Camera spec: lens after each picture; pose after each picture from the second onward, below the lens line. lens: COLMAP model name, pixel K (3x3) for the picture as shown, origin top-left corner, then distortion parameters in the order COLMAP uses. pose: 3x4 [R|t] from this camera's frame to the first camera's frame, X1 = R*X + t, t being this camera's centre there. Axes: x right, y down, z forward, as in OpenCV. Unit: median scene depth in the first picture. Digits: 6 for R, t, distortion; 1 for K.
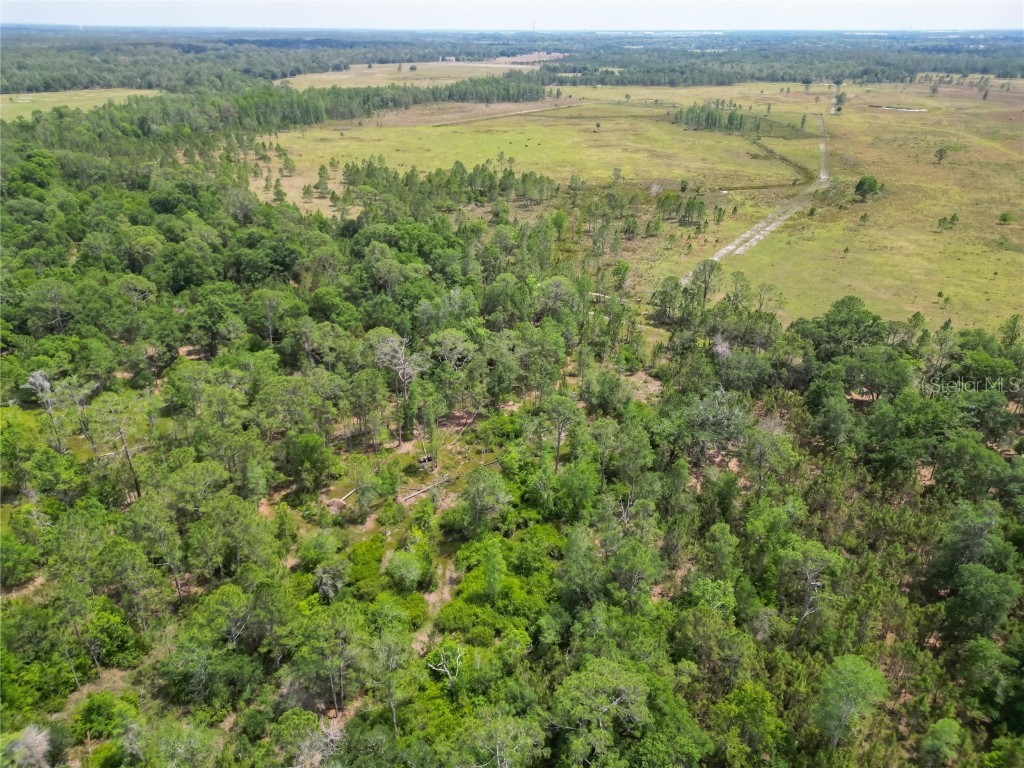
lens RADIAL K [[716.0, 0, 510.1], [0, 716.0, 382.0], [0, 0, 1]] dist [0.068958, -0.056133]
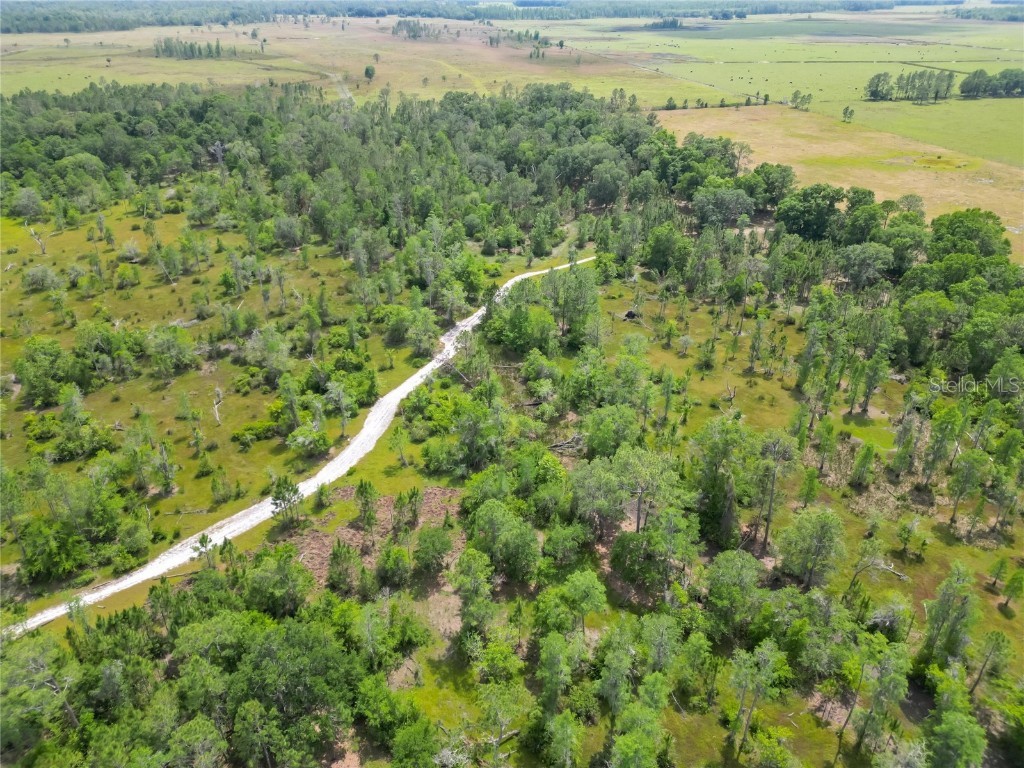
lens RADIAL K [[716.0, 0, 515.9], [0, 716.0, 383.5], [0, 0, 1]] dist [0.068958, -0.056133]
pose [[0.664570, -0.371488, 0.648339, -0.216457], [0.334650, 0.923750, 0.186266, 0.066612], [-0.668099, 0.093180, 0.738215, -0.134524]]
